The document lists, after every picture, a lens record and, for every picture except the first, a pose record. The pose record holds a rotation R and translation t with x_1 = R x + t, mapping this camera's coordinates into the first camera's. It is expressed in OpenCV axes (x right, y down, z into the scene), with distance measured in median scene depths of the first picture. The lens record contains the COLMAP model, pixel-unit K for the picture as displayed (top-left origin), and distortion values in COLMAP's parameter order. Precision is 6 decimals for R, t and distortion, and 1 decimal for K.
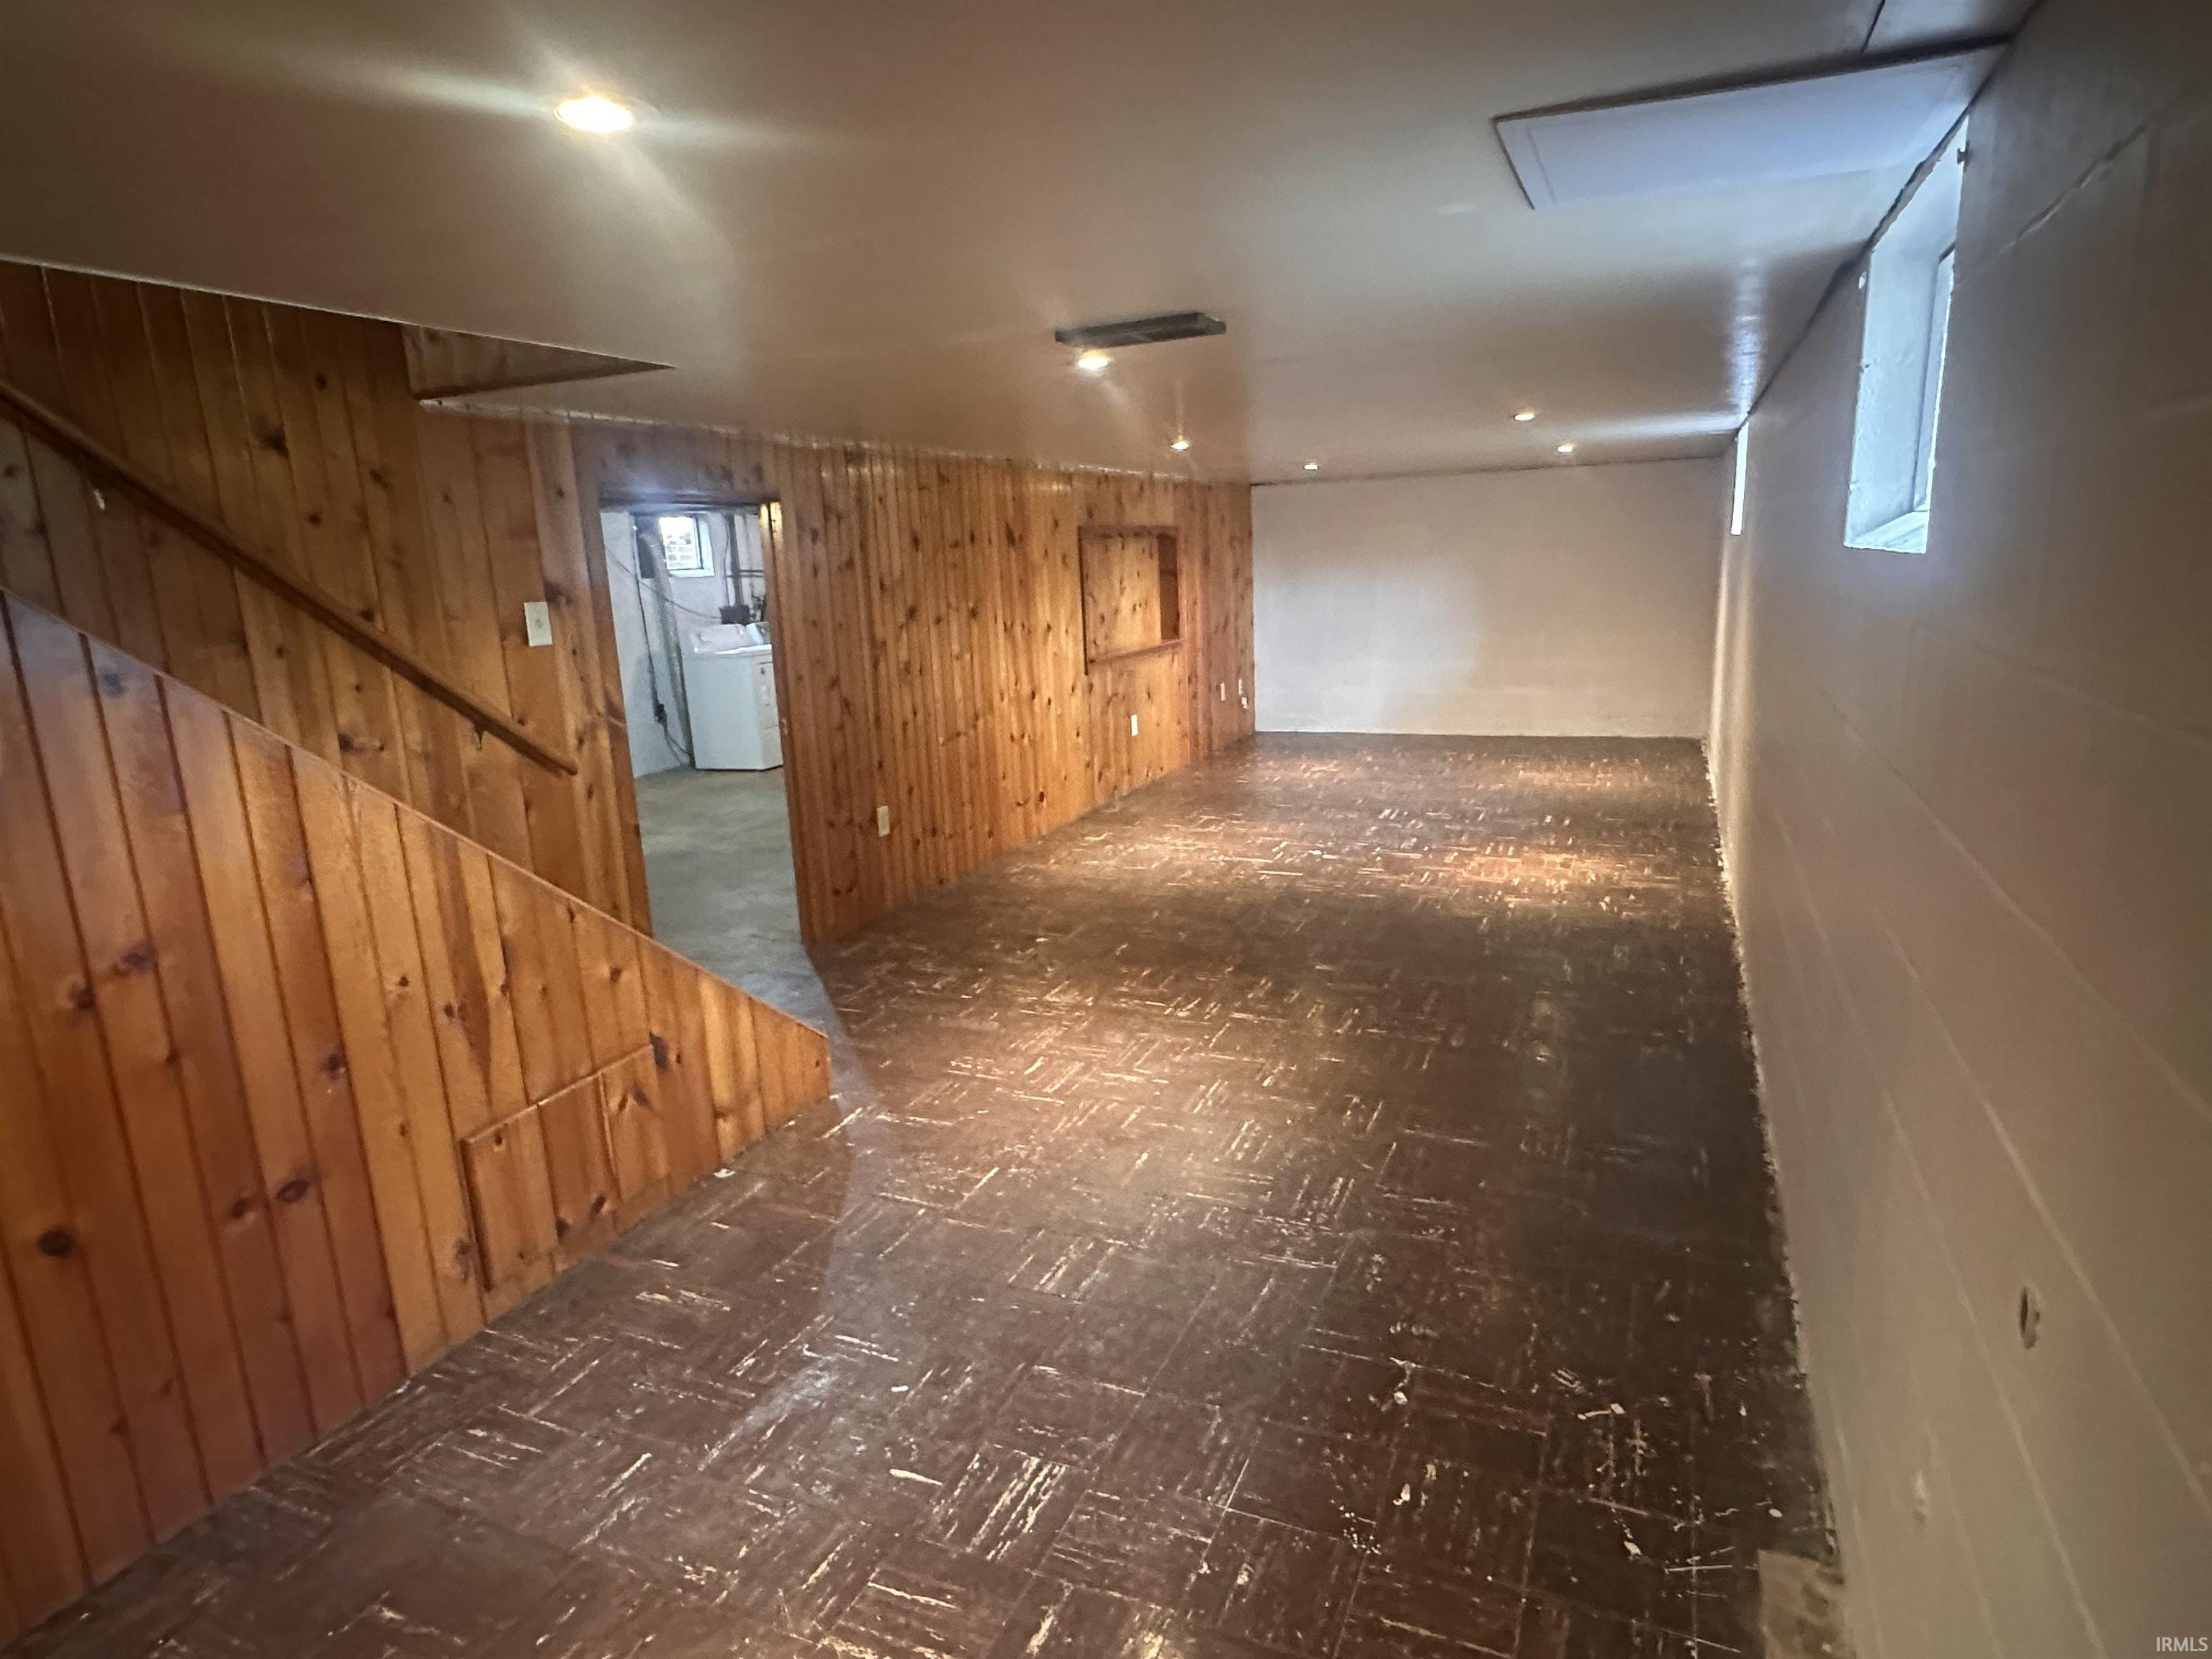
lens RADIAL K [[1278.2, 0, 1107.1], [0, 1278.2, 829.5], [0, 0, 1]] dist [-0.002928, 0.000632]
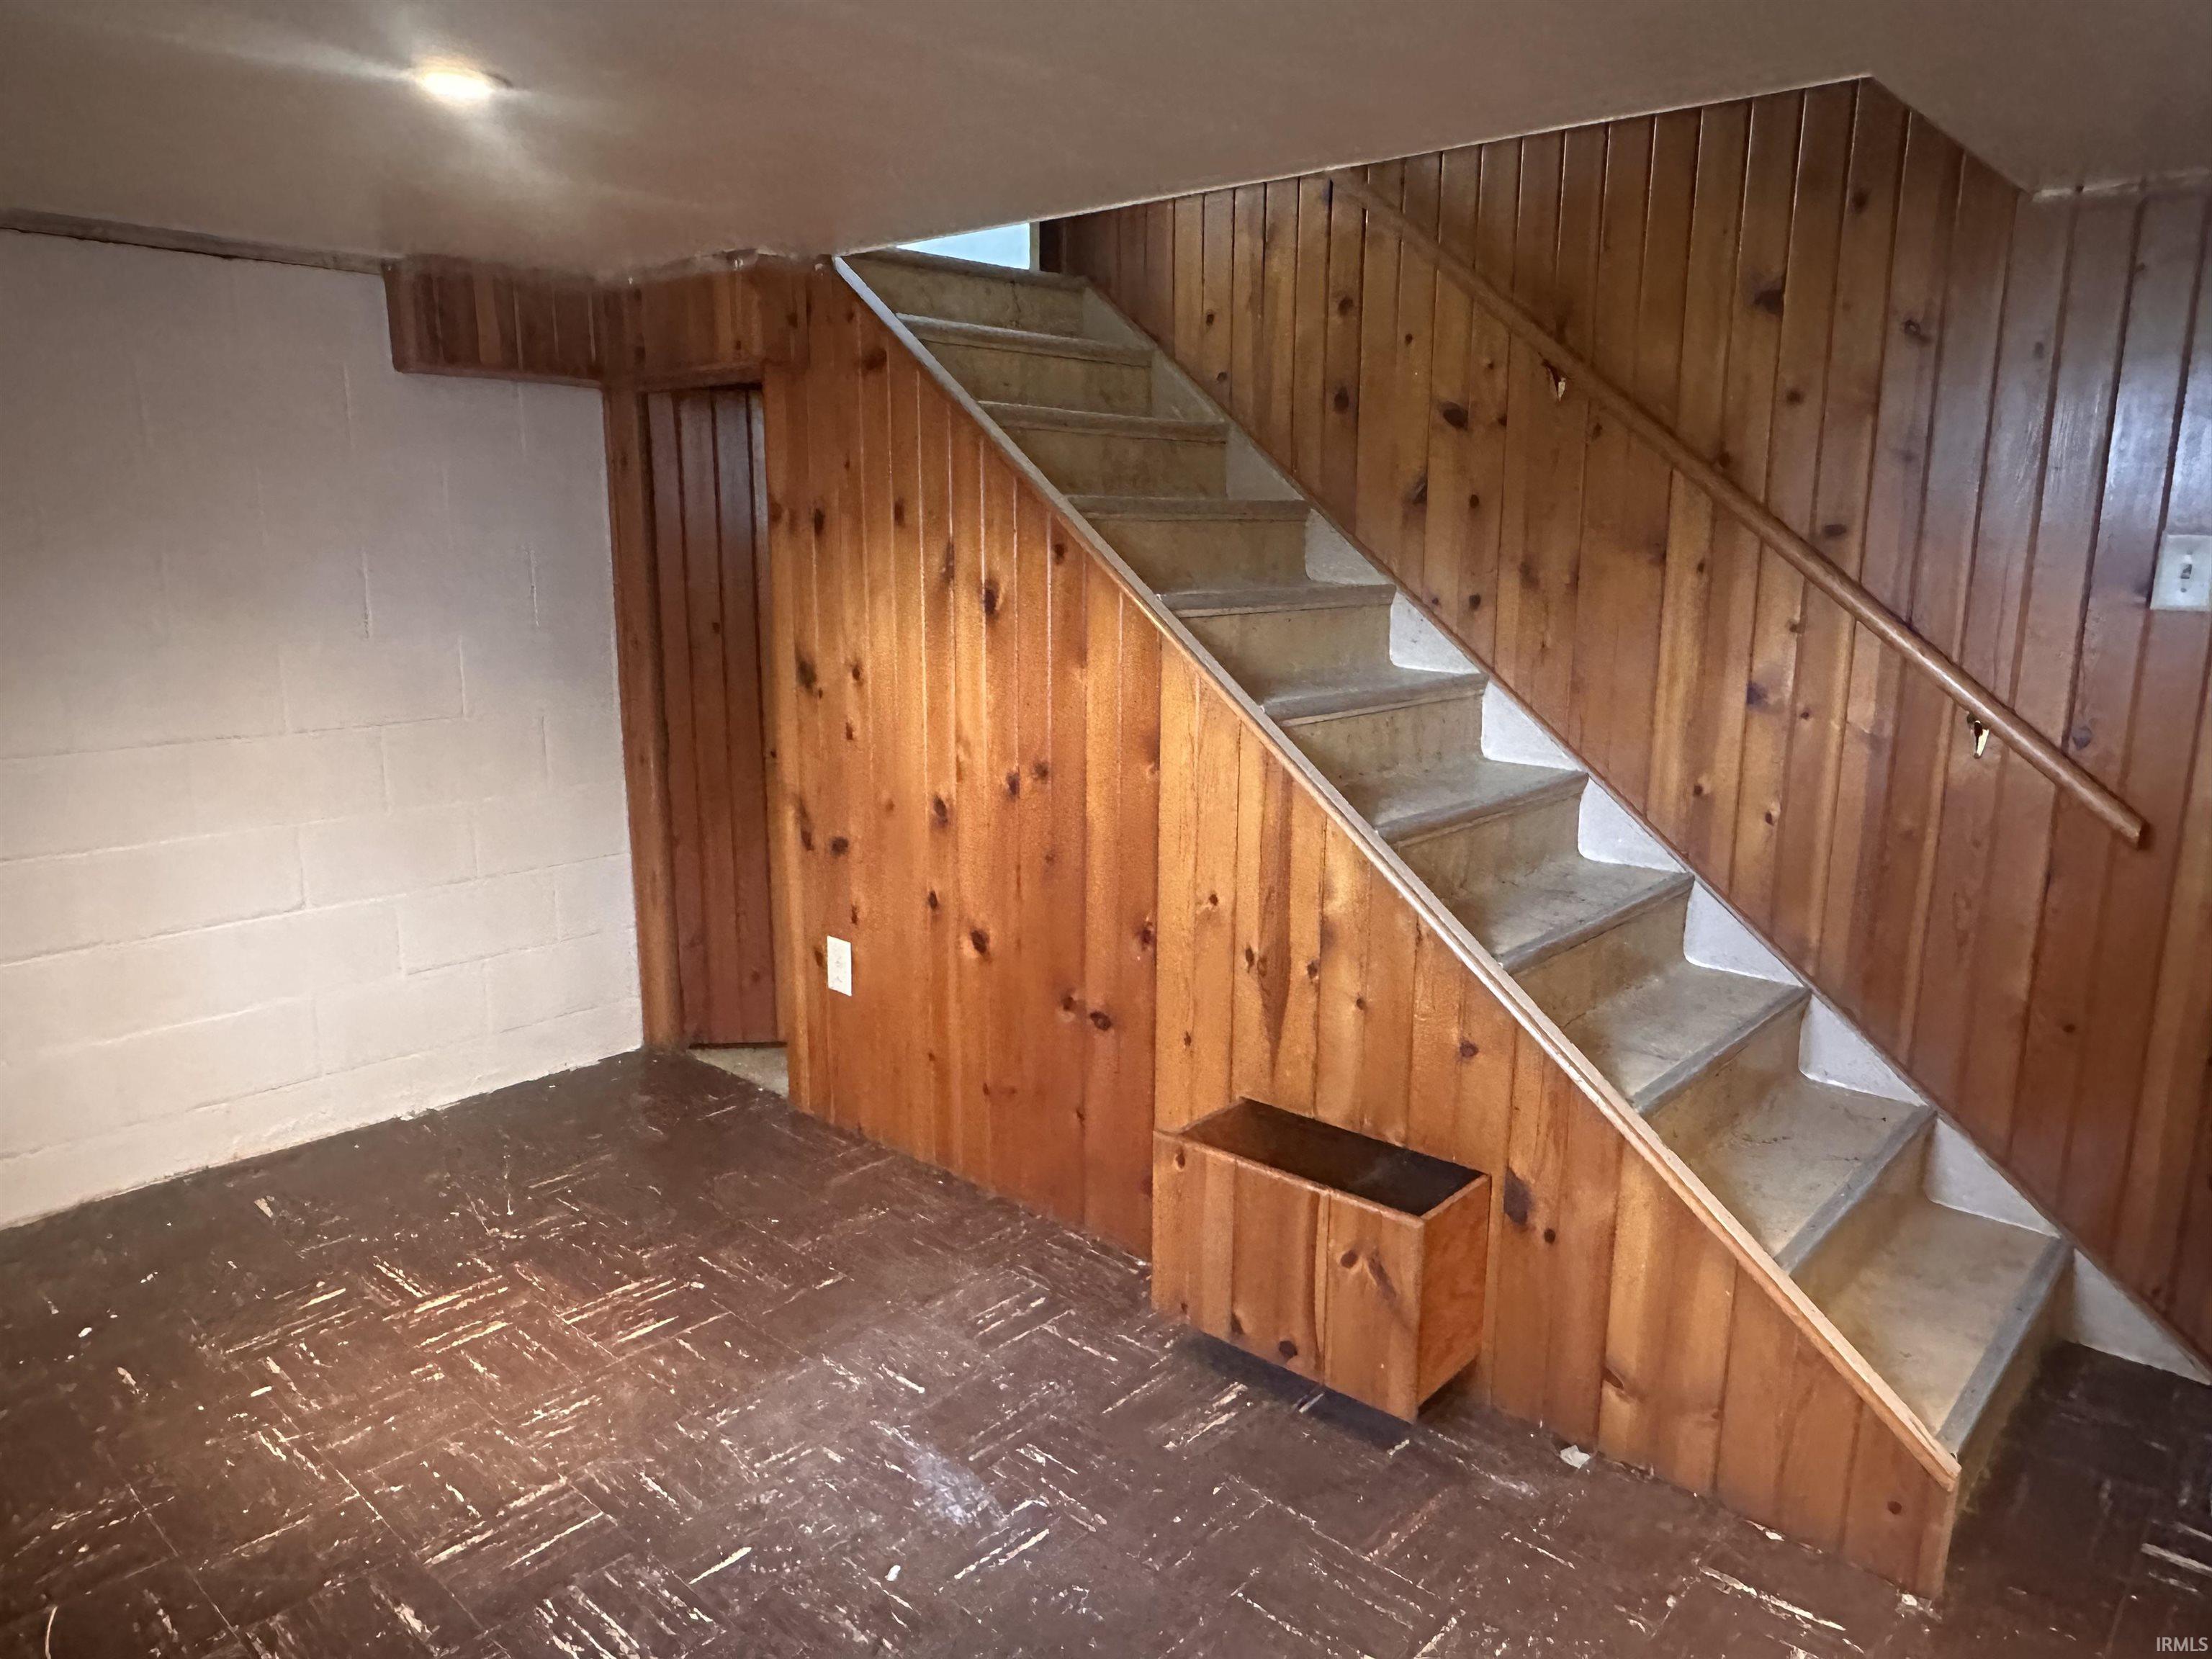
lens RADIAL K [[1478.1, 0, 1102.8], [0, 1478.1, 842.9], [0, 0, 1]] dist [-0.007963, 0.000909]
pose [[-0.318203, 0.242624, -0.916450, 0.343826], [-0.194334, 0.929474, 0.313547, -0.180142], [0.927891, 0.277869, -0.248612, 0.852771]]
